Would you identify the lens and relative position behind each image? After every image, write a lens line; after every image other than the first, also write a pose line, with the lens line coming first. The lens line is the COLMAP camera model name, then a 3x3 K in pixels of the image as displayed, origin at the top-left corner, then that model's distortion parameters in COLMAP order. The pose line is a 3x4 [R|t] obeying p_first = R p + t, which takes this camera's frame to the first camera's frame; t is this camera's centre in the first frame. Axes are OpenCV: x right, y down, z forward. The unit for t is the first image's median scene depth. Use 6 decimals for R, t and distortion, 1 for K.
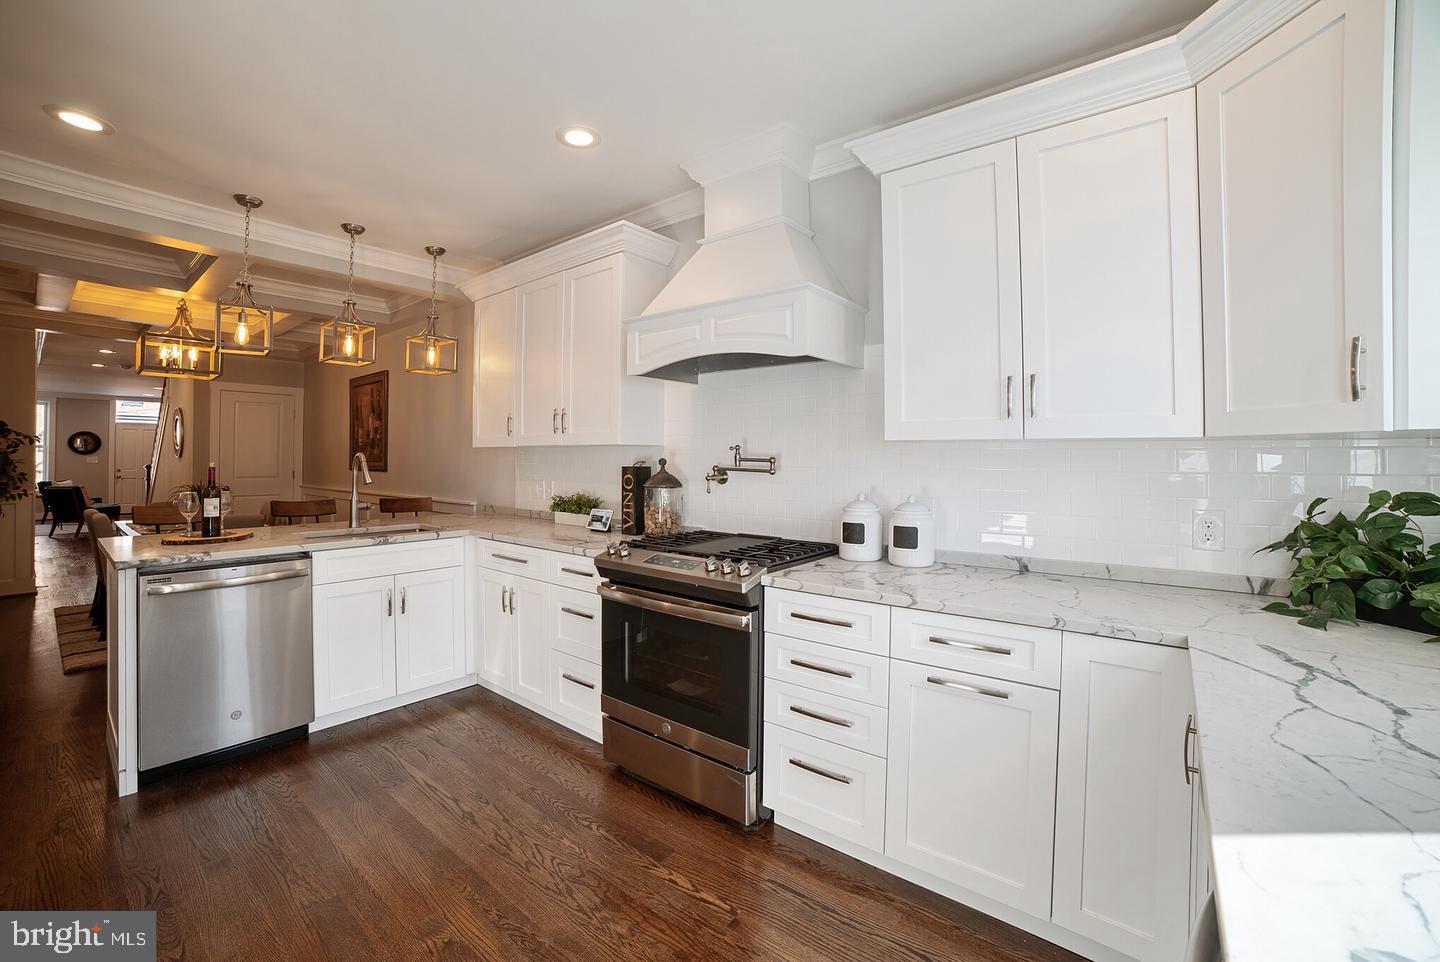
lens RADIAL K [[599.6, 0, 715.1], [0, 599.6, 461.1], [0, 0, 1]] dist [-0.095054, 0.041153]
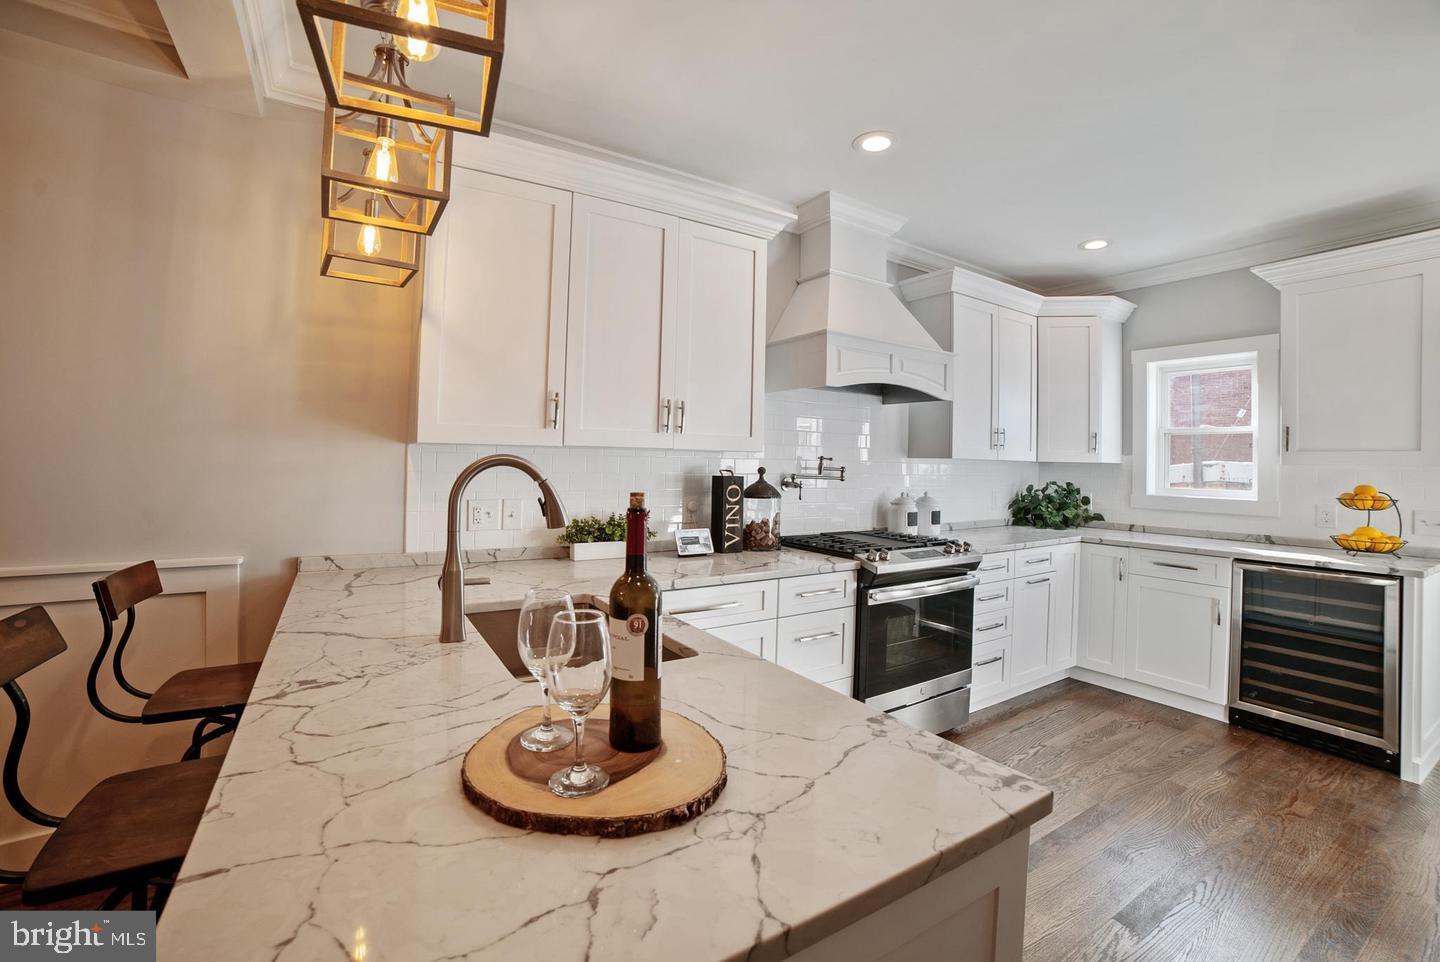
lens RADIAL K [[599.6, 0, 715.1], [0, 599.6, 461.1], [0, 0, 1]] dist [-0.095054, 0.041153]
pose [[0.332235, 0.008724, 0.943156, -1.011080], [-0.012459, 0.999911, -0.004860, -0.008547], [-0.943114, -0.010136, 0.332314, 0.752702]]
